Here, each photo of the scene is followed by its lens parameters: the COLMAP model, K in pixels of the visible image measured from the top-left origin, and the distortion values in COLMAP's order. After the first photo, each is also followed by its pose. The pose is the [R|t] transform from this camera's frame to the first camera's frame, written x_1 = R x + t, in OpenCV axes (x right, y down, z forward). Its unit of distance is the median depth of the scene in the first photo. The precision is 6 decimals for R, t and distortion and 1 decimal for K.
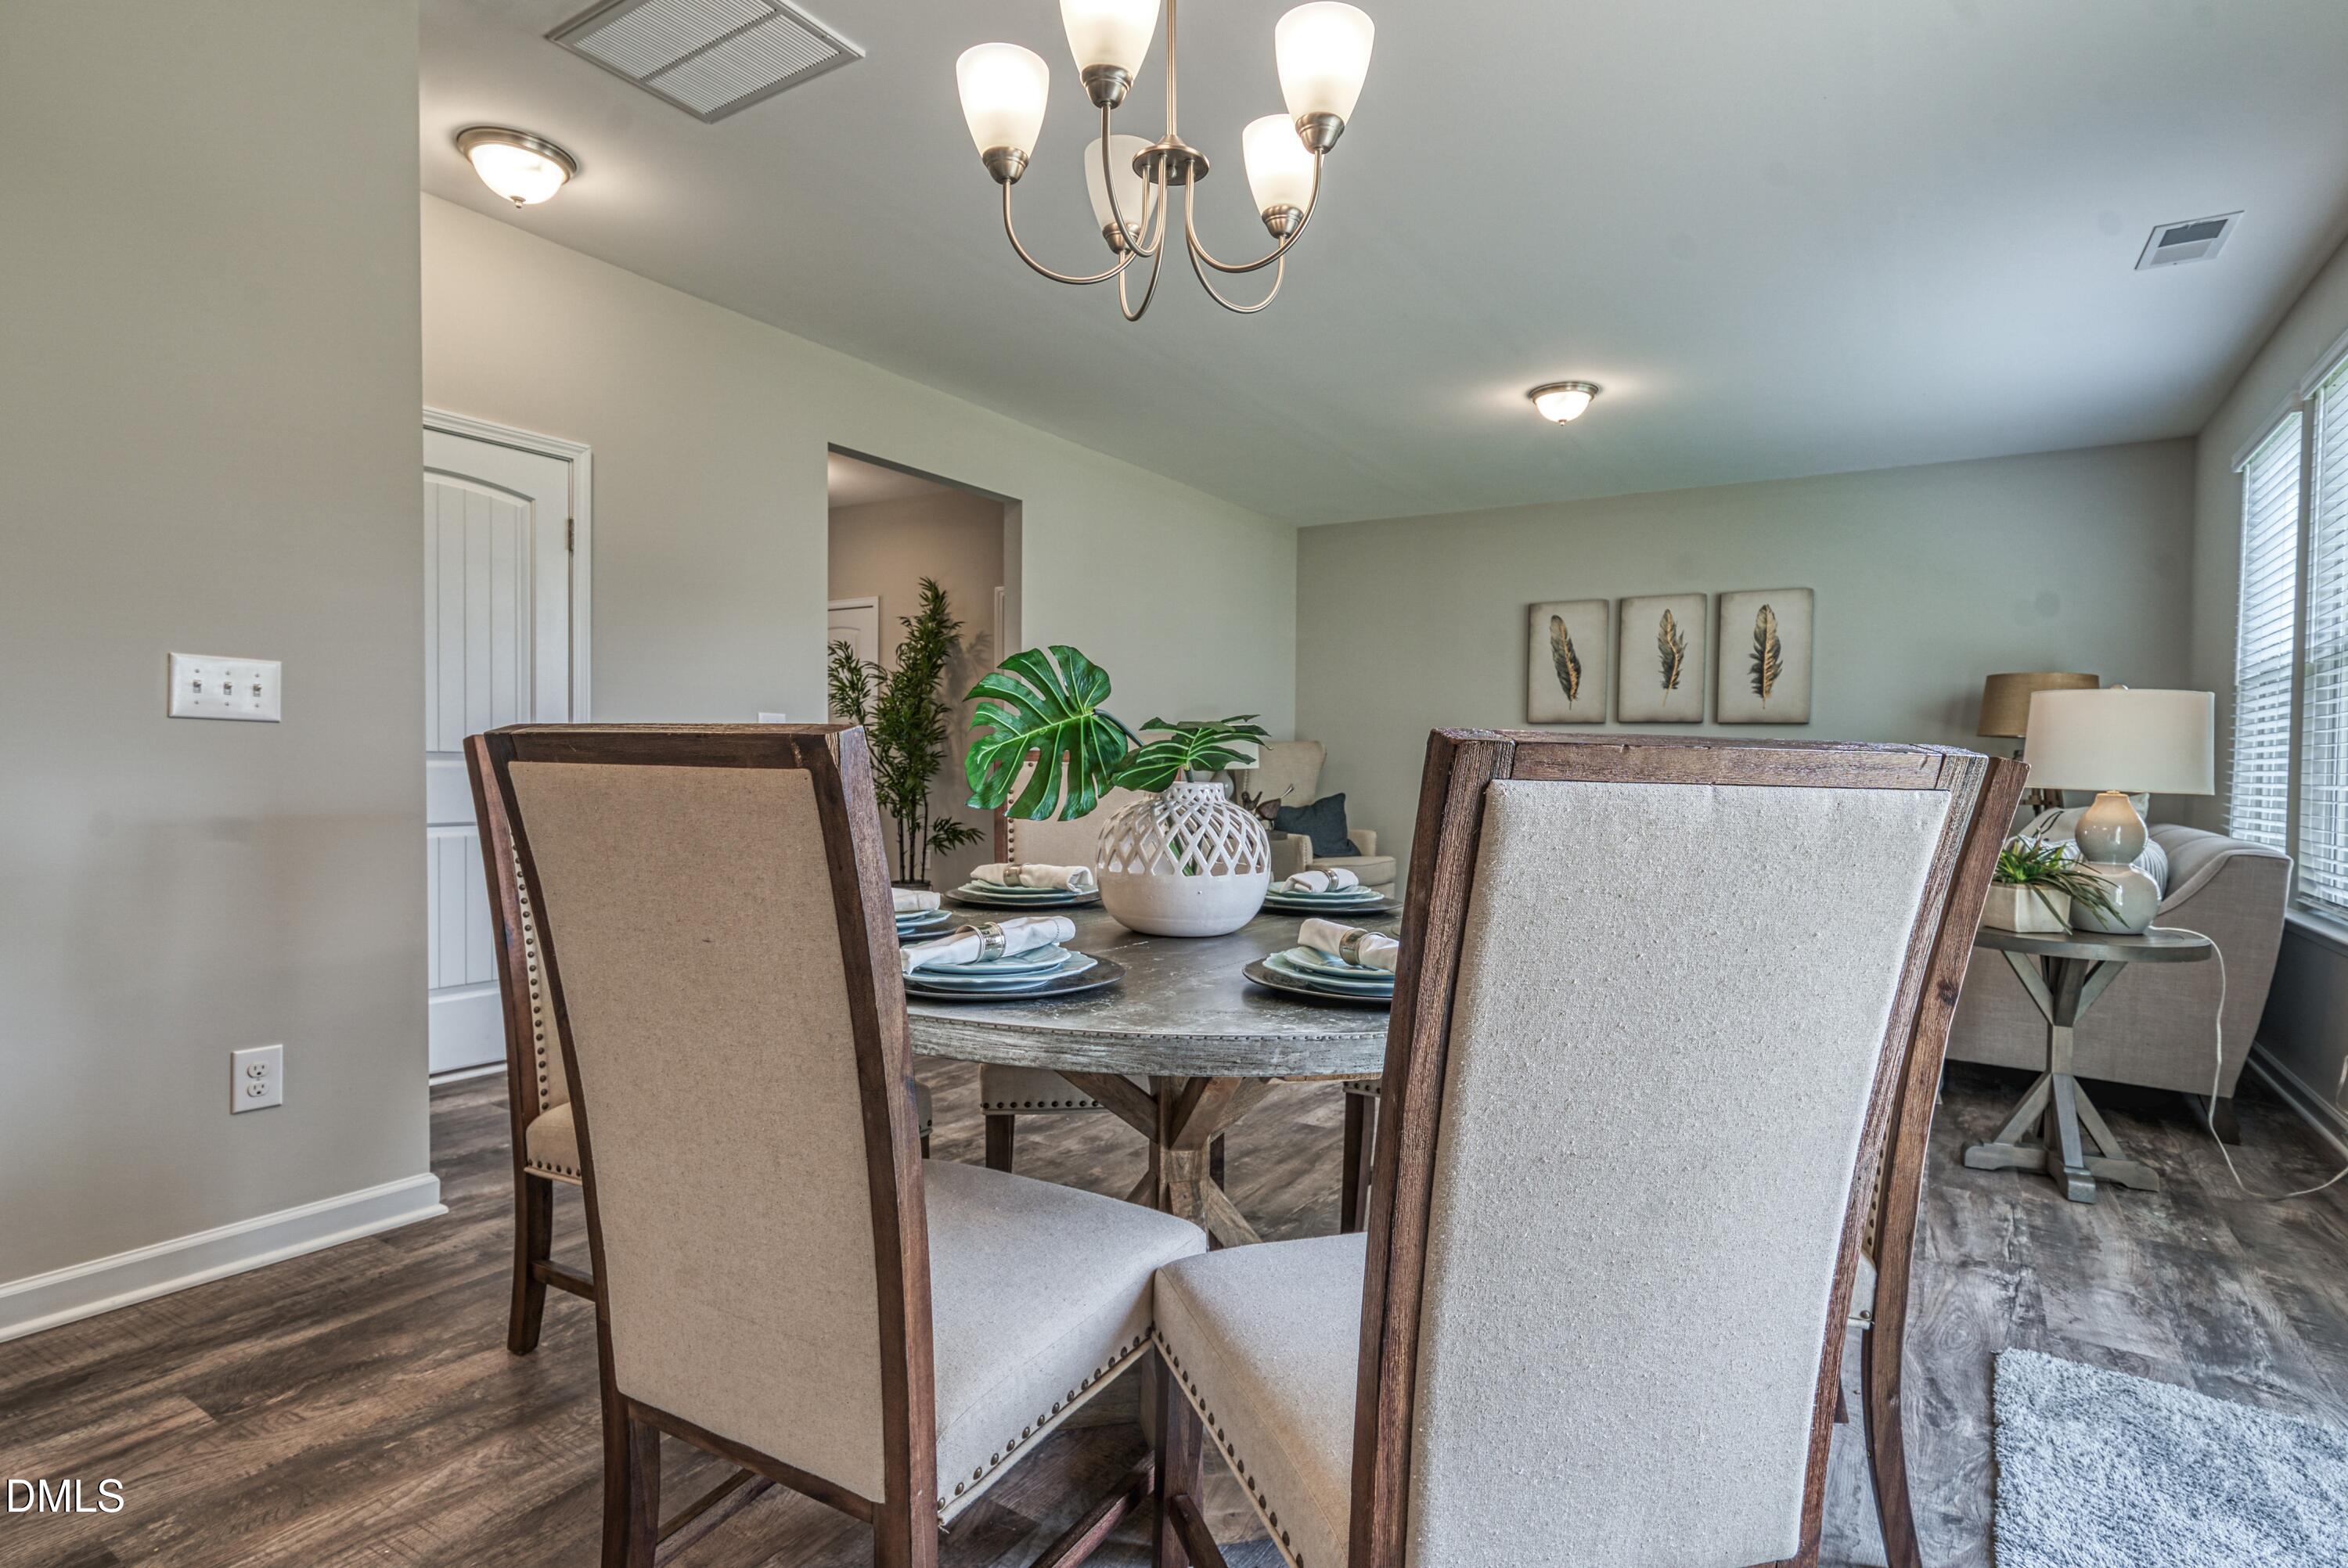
lens RADIAL K [[1197.5, 0, 1182.2], [0, 1197.5, 777.3], [0, 0, 1]] dist [0.006092, 0.000988]
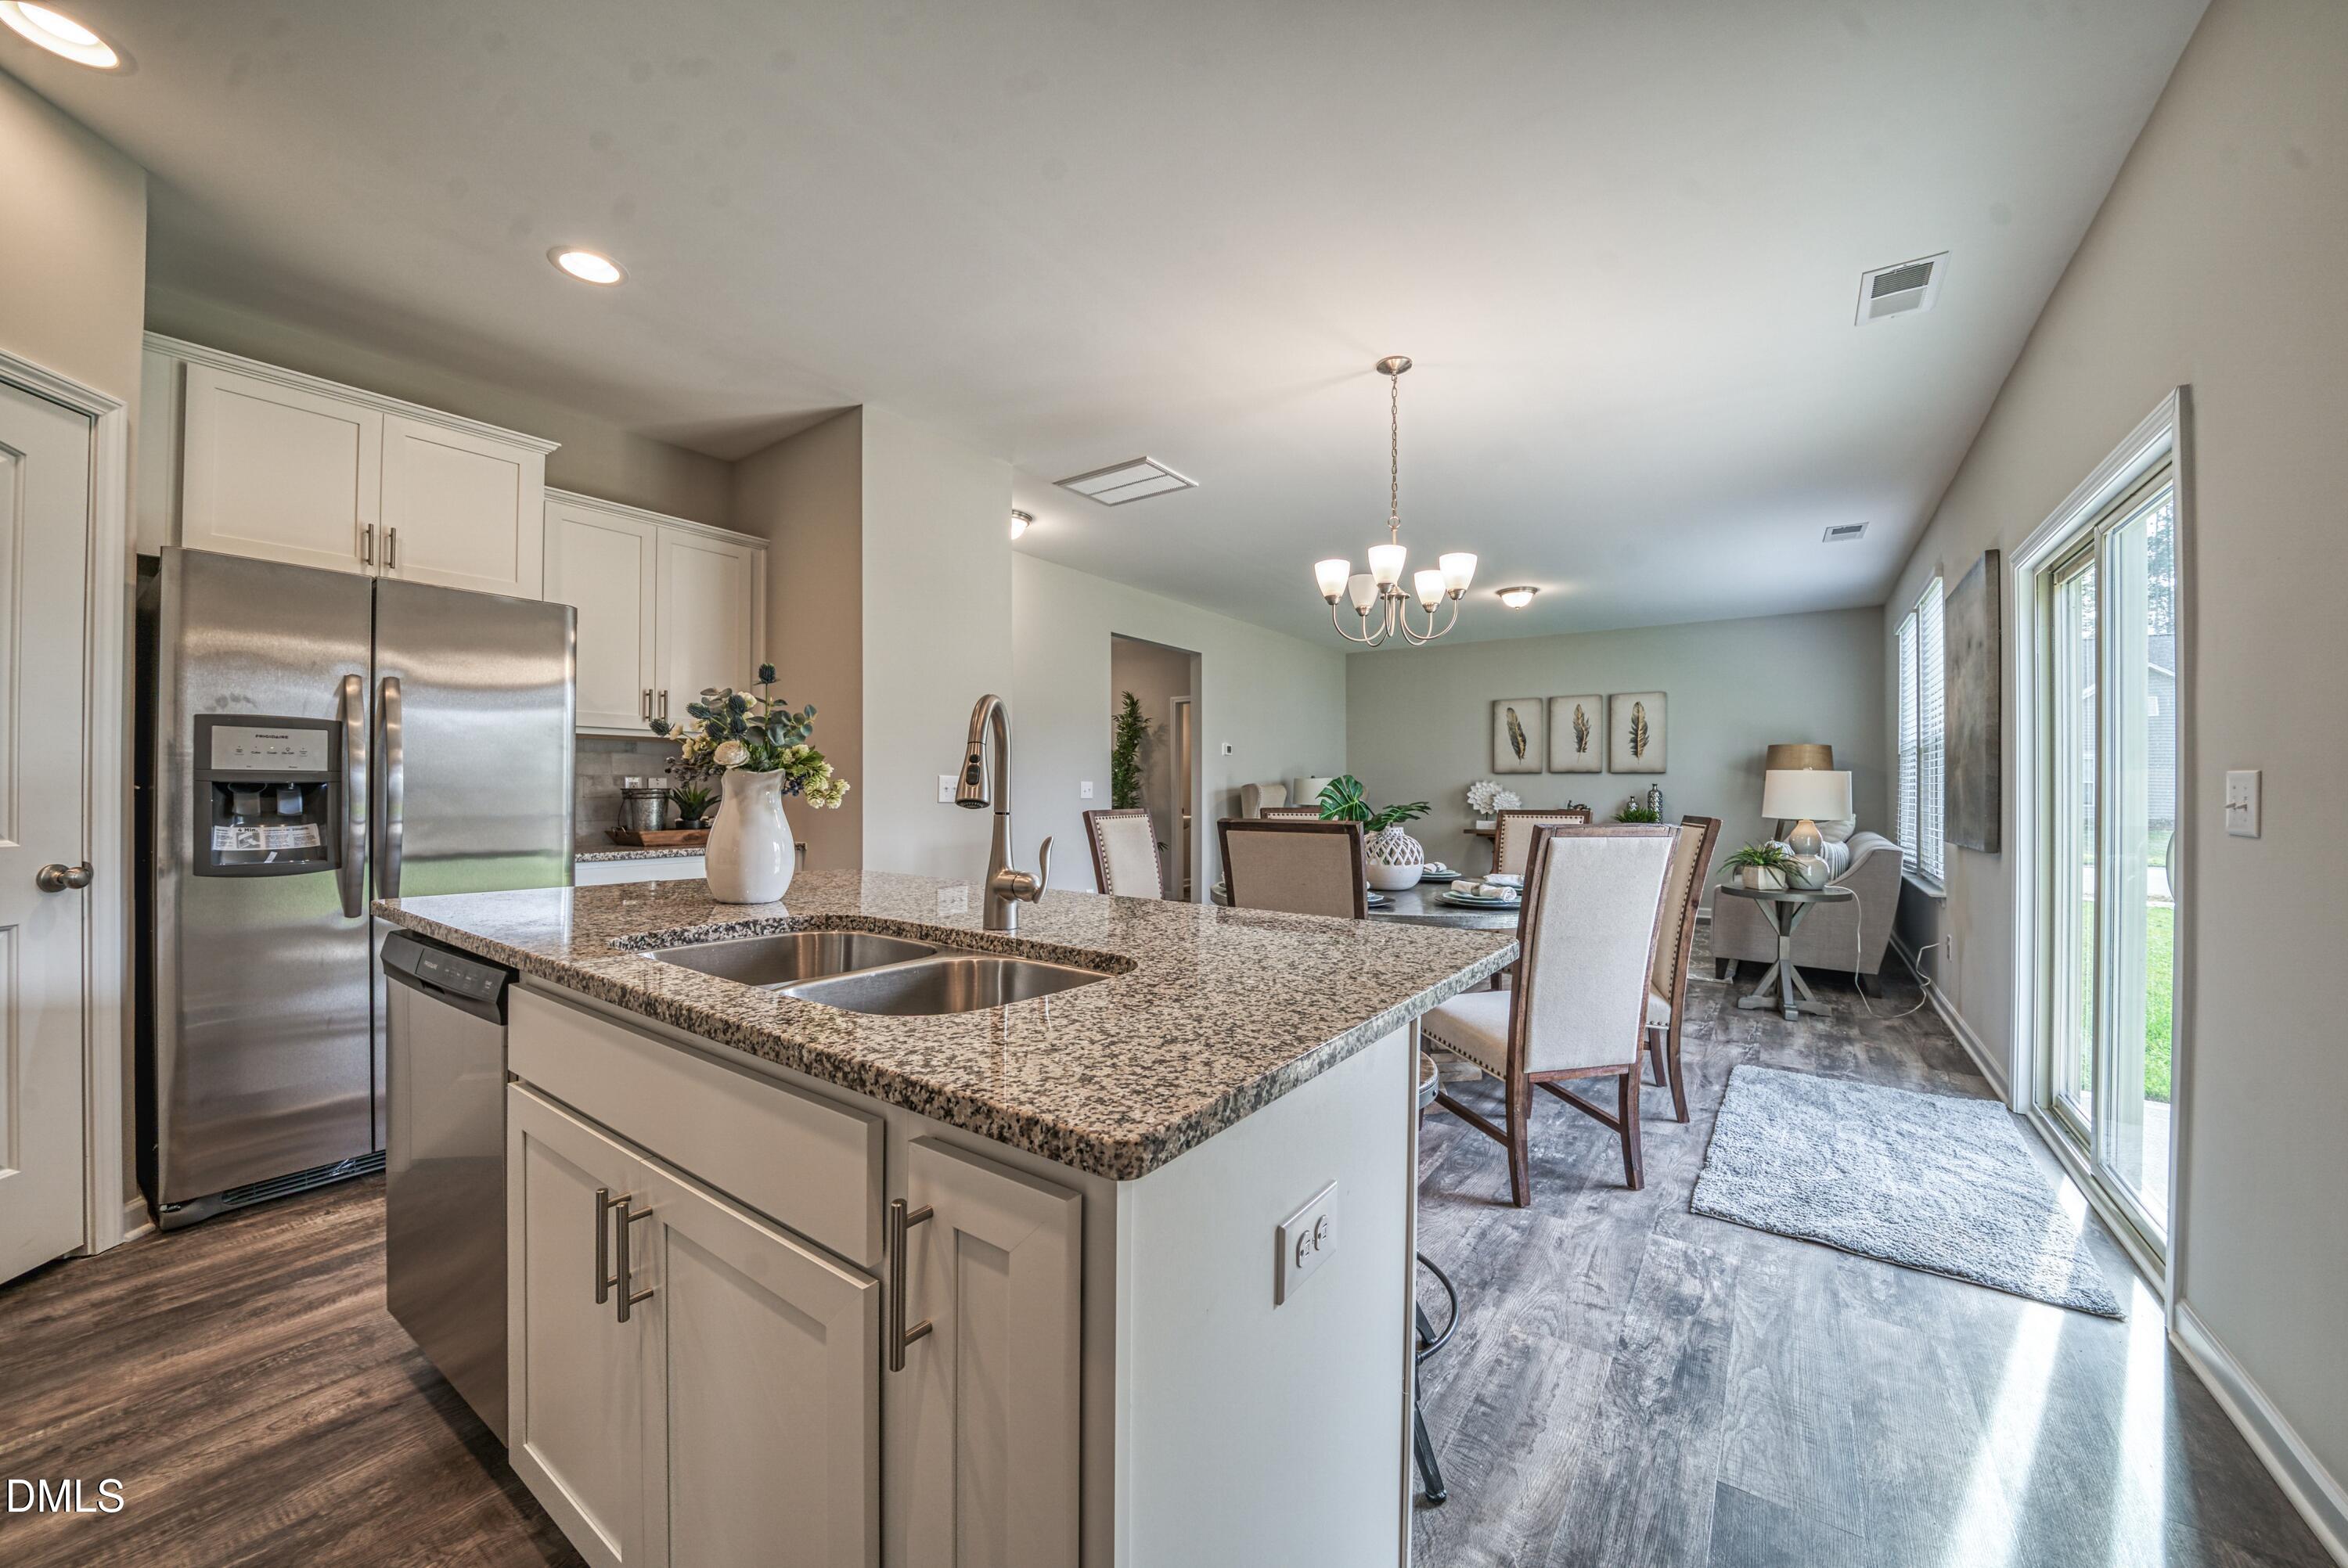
lens RADIAL K [[883.0, 0, 1174.0], [0, 883.0, 784.0], [0, 0, 1]] dist [-0.028197, 0.003916]
pose [[0.998926, -0.014377, -0.044058, -0.218542], [0.013600, 0.999748, -0.017885, -0.035530], [0.044304, 0.017267, 0.998869, -0.501779]]
